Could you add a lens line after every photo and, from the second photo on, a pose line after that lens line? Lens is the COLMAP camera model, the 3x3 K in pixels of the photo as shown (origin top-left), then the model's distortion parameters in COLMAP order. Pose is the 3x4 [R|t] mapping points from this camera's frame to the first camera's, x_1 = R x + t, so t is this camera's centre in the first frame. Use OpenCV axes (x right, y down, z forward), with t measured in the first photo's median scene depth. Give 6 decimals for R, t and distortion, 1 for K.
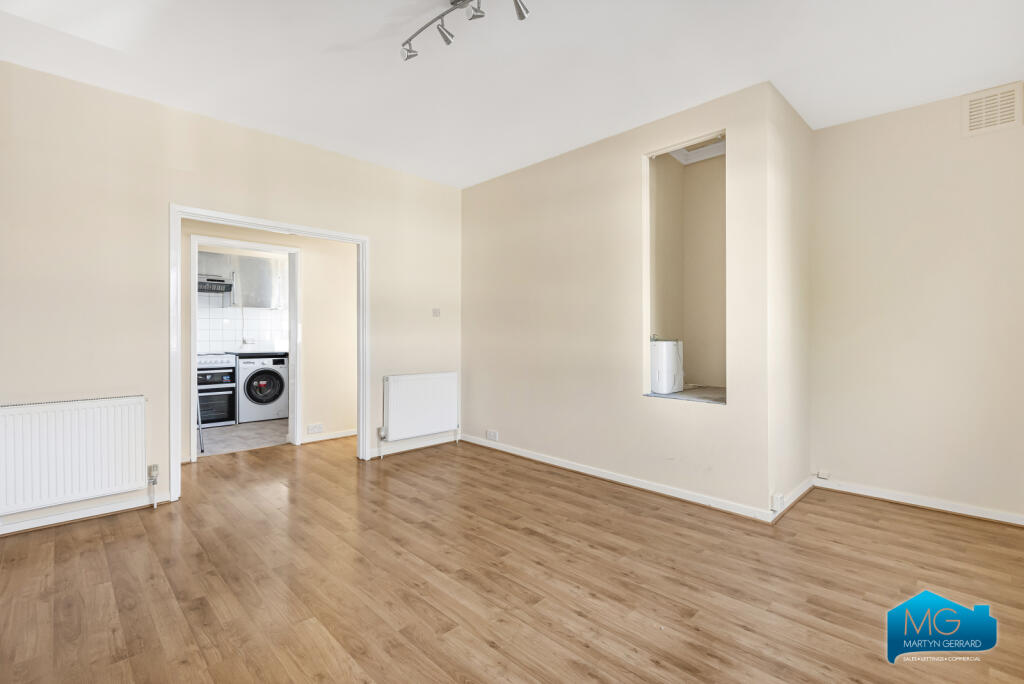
lens RADIAL K [[467.6, 0, 509.3], [0, 467.6, 336.8], [0, 0, 1]] dist [0.001577, -0.000025]
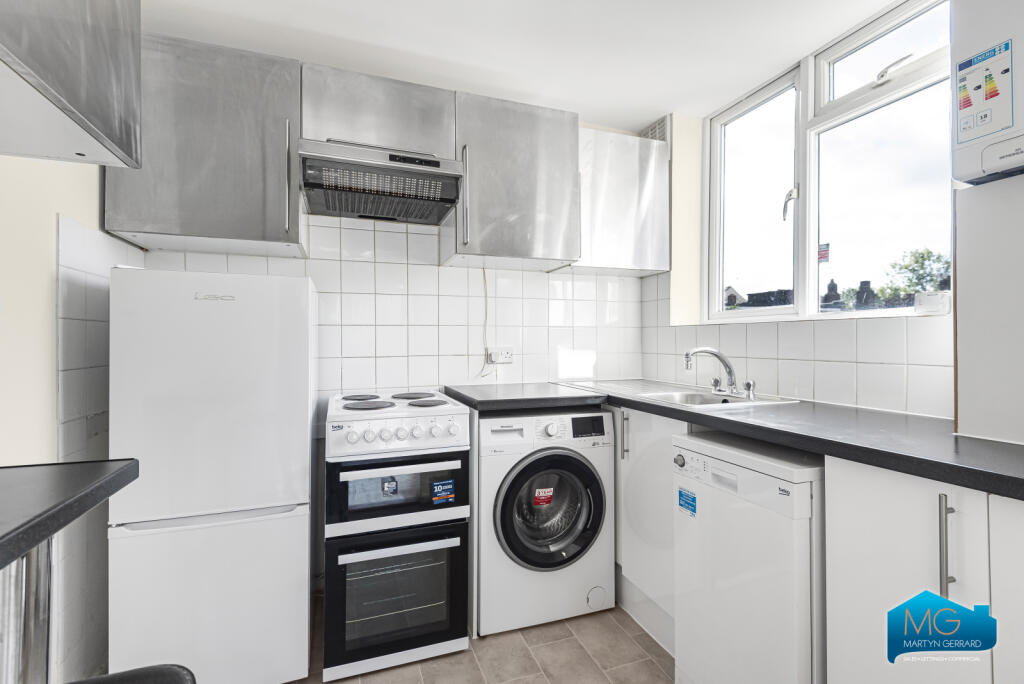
lens RADIAL K [[467.6, 0, 509.3], [0, 467.6, 336.8], [0, 0, 1]] dist [0.001577, -0.000025]
pose [[0.910426, 0.000069, -0.413673, -0.431243], [-0.003048, 0.999974, -0.006541, -0.004178], [0.413661, 0.007216, 0.910402, 0.725618]]
